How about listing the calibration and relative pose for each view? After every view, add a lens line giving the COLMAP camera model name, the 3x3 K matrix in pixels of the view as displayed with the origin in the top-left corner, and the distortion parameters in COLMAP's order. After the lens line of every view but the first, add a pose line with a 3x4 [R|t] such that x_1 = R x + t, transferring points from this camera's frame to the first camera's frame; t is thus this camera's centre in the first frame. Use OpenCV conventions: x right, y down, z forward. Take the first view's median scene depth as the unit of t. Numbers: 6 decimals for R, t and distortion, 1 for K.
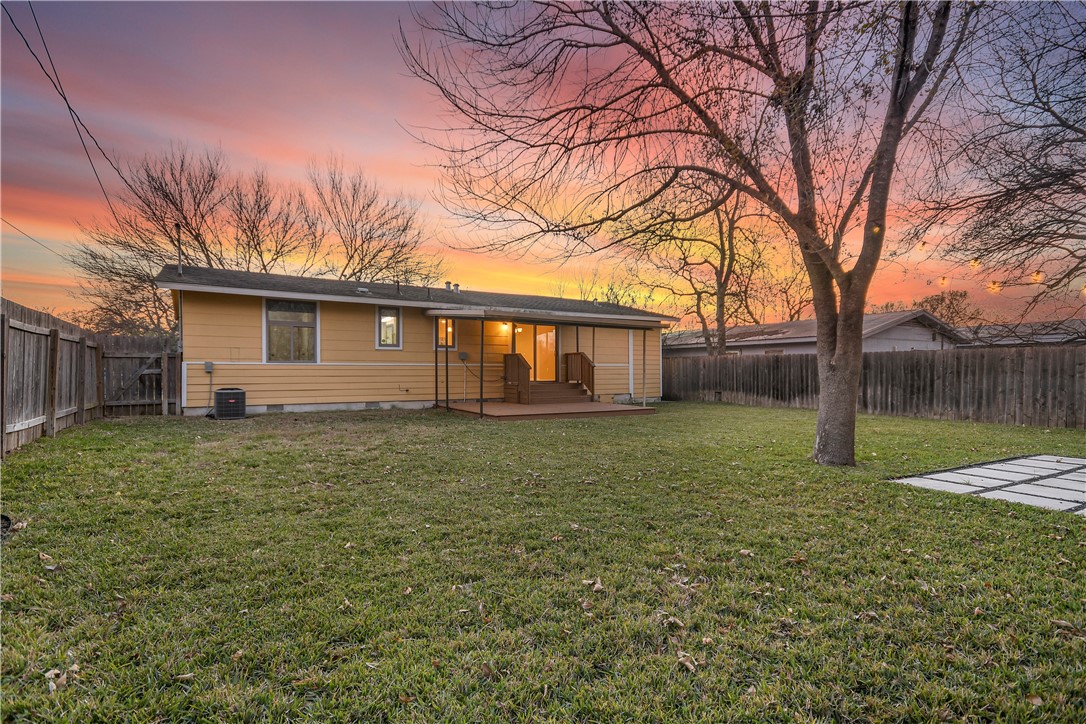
lens RADIAL K [[560.3, 0, 542.7], [0, 560.3, 362.9], [0, 0, 1]] dist [-0.000373, -0.000211]
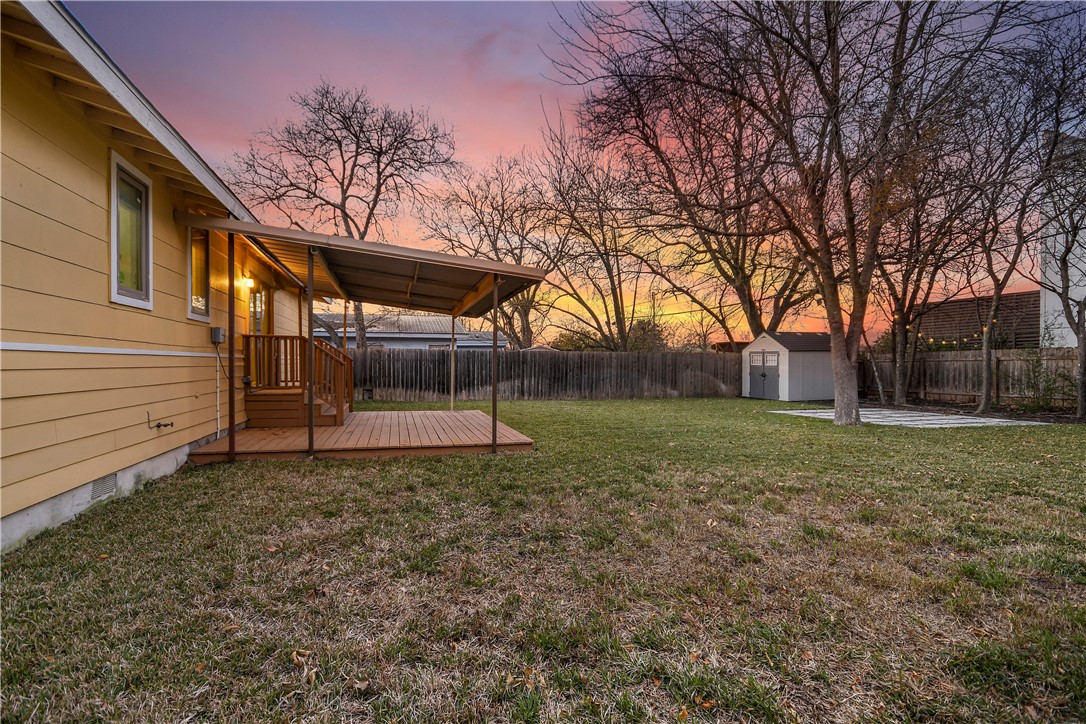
lens RADIAL K [[496.9, 0, 543.8], [0, 496.9, 366.7], [0, 0, 1]] dist [0.000554, 0.000027]
pose [[0.262929, 0.000944, 0.964815, -0.472812], [-0.014568, 0.999889, 0.002992, 0.012761], [-0.964705, -0.014842, 0.262914, 0.678978]]
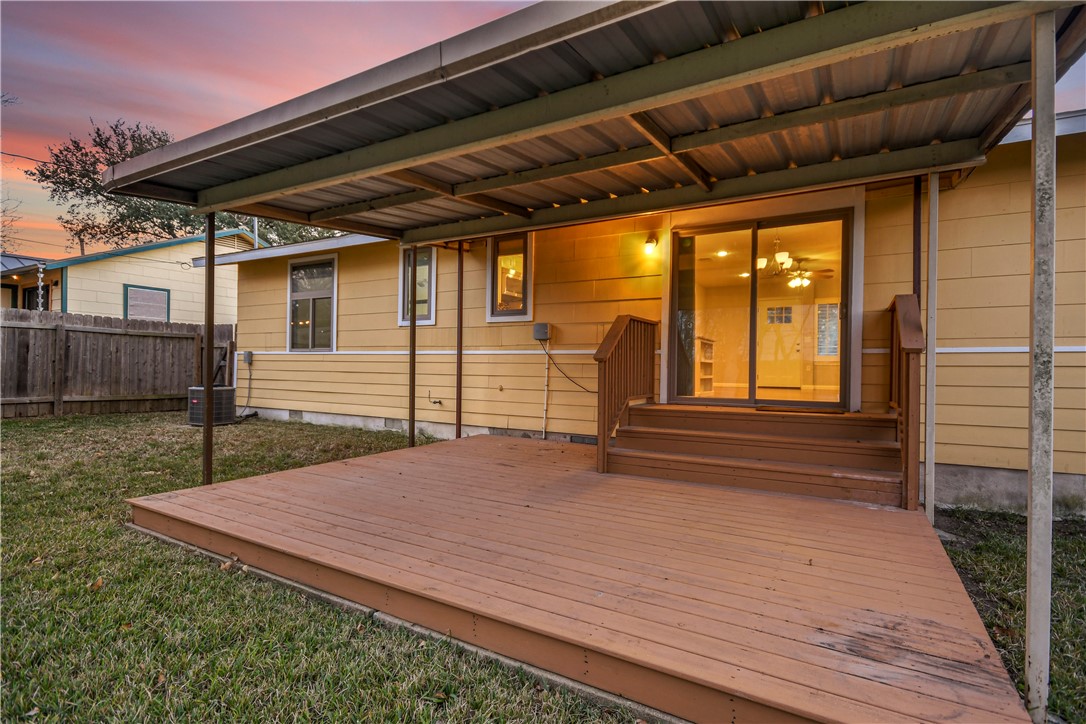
lens RADIAL K [[520.7, 0, 540.4], [0, 520.7, 367.0], [0, 0, 1]] dist [0.010685, -0.005933]
pose [[0.466209, 0.003795, -0.884667, 0.226334], [-0.003463, 0.999991, 0.002465, 0.014471], [0.884668, 0.001915, 0.466218, 0.855589]]
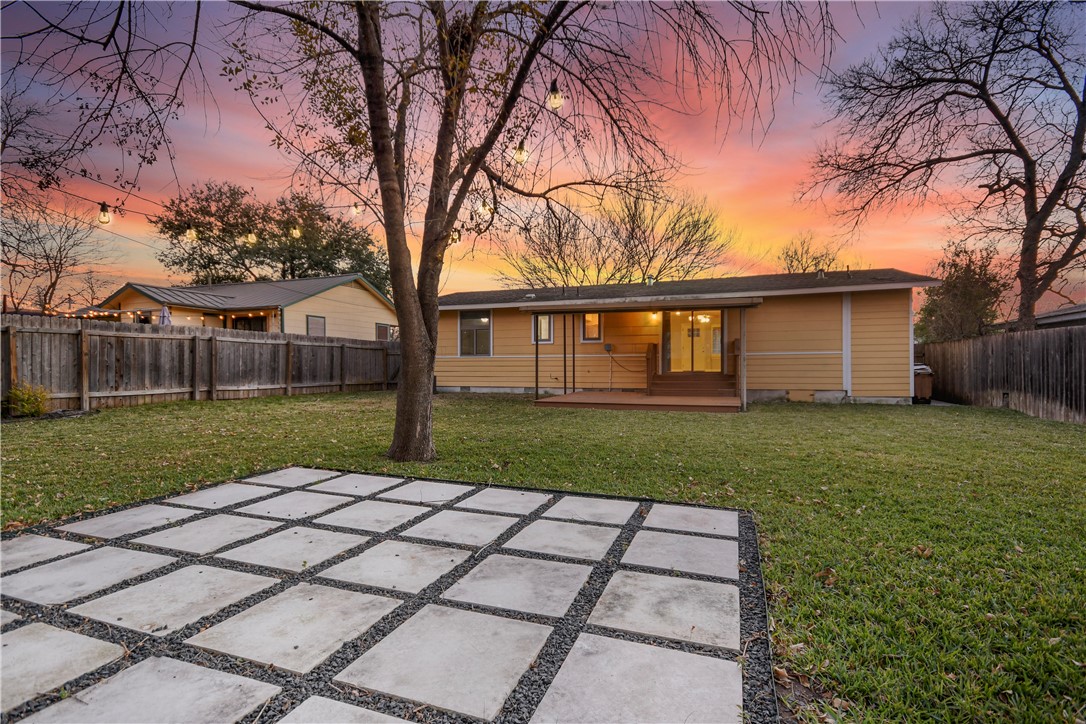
lens RADIAL K [[520.7, 0, 543.8], [0, 520.7, 366.2], [0, 0, 1]] dist [0.010685, -0.005933]
pose [[0.614613, -0.001402, -0.788828, 0.586430], [0.014182, 0.999856, 0.009272, 0.012947], [0.788702, -0.016886, 0.614544, 0.319602]]
